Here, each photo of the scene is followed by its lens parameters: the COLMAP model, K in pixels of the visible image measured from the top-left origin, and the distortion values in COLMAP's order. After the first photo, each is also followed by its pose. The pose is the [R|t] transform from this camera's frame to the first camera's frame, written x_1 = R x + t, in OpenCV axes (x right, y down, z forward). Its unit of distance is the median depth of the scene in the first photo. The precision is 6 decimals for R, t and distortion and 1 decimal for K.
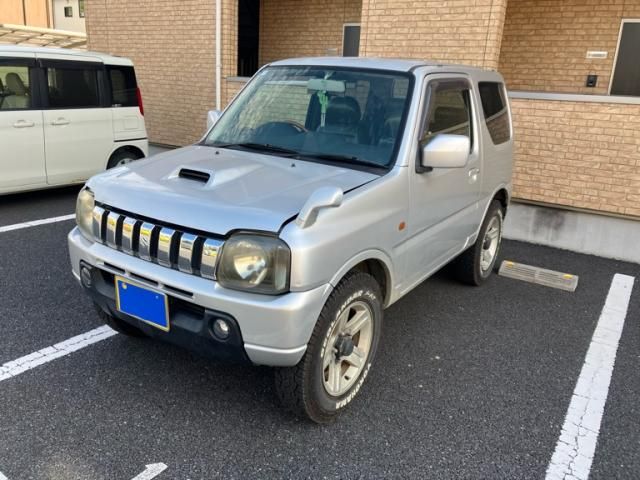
lens RADIAL K [[526.7, 0, 314.7], [0, 526.7, 235.8], [0, 0, 1]] dist [0.033987, -0.031867]
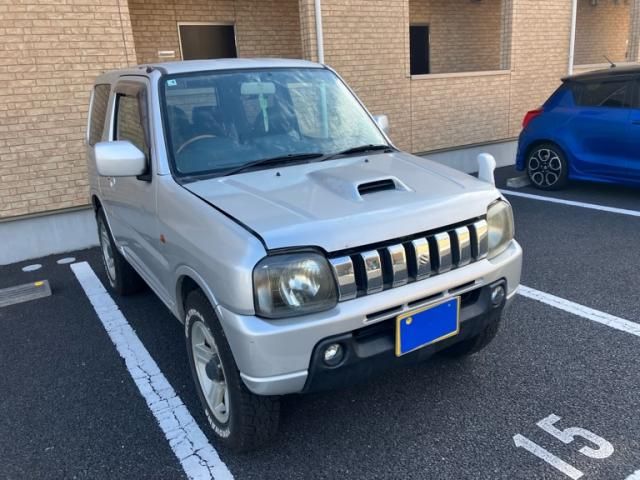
lens RADIAL K [[526.7, 0, 315.9], [0, 526.7, 242.2], [0, 0, 1]] dist [0.033987, -0.031867]
pose [[0.413578, -0.334963, 0.846613, -0.478613], [0.329903, 0.921808, 0.203554, -0.108665], [-0.848597, 0.195115, 0.491745, 0.287834]]
